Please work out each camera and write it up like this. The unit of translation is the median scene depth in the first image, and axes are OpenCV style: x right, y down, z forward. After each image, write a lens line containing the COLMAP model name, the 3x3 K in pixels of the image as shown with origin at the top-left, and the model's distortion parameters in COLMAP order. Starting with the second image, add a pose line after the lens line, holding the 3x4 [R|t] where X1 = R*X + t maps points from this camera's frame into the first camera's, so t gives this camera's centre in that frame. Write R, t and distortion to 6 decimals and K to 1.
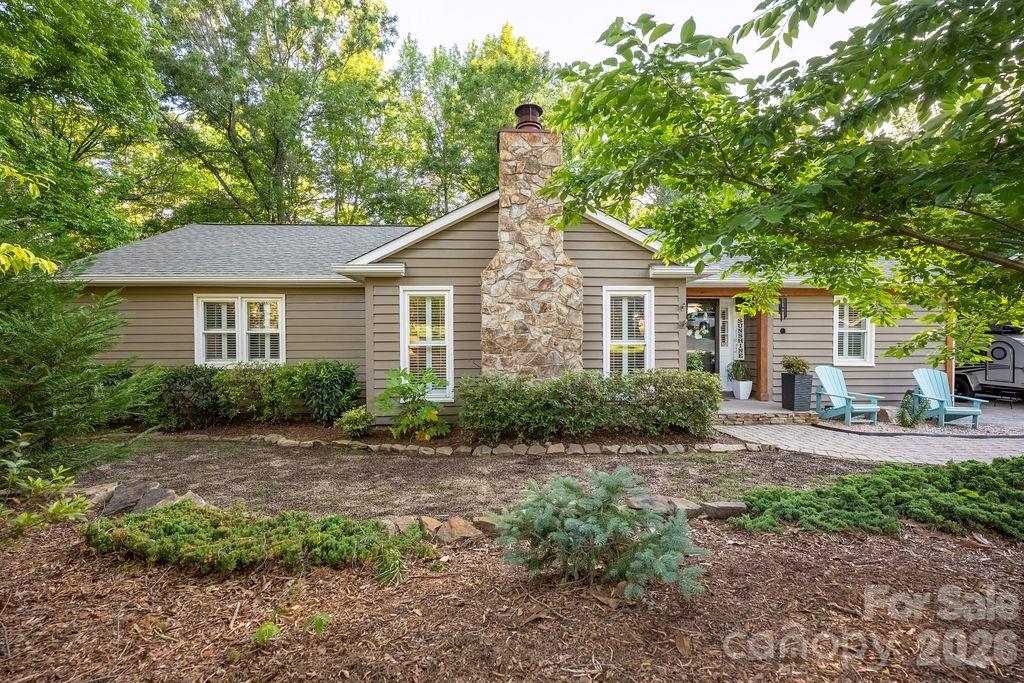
lens RADIAL K [[417.7, 0, 508.3], [0, 417.7, 340.2], [0, 0, 1]] dist [-0.003110, -0.000151]
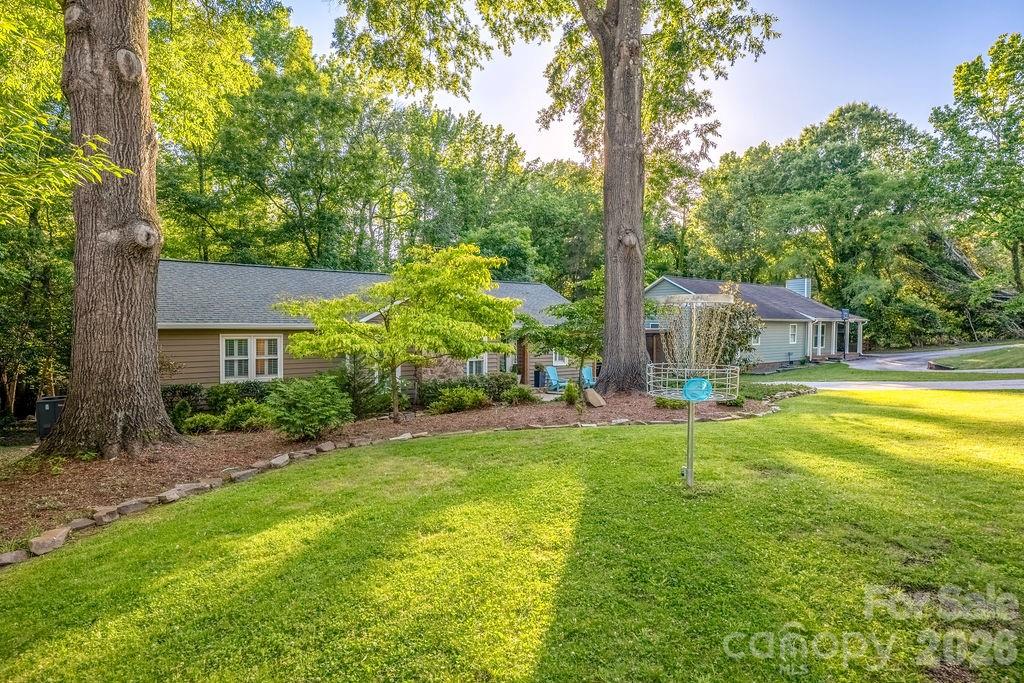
lens RADIAL K [[546.8, 0, 512.0], [0, 546.8, 341.5], [0, 0, 1]] dist [-0.002257, -0.000349]
pose [[0.827983, -0.011188, 0.560642, -0.973818], [-0.006680, 0.999533, 0.029812, -0.148316], [-0.560714, -0.028429, 0.827522, -1.210848]]
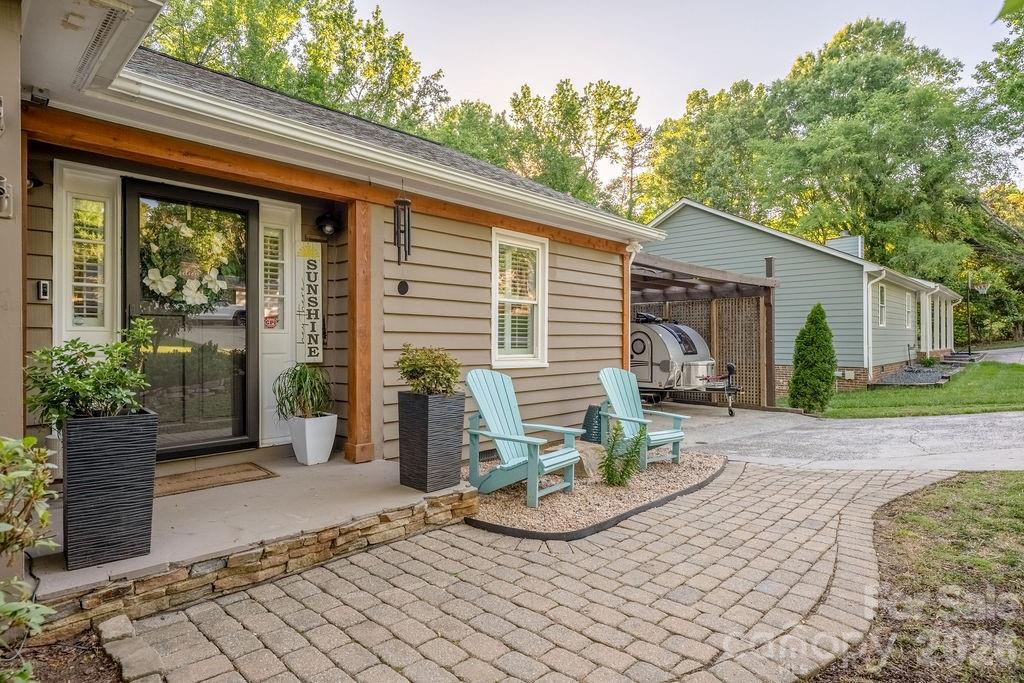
lens RADIAL K [[546.8, 0, 512.0], [0, 546.8, 341.5], [0, 0, 1]] dist [-0.002257, -0.000349]
pose [[0.722075, 0.000549, 0.691815, 0.358882], [0.003639, 0.999983, -0.004591, 0.033055], [-0.691805, 0.005832, 0.722061, 0.529335]]
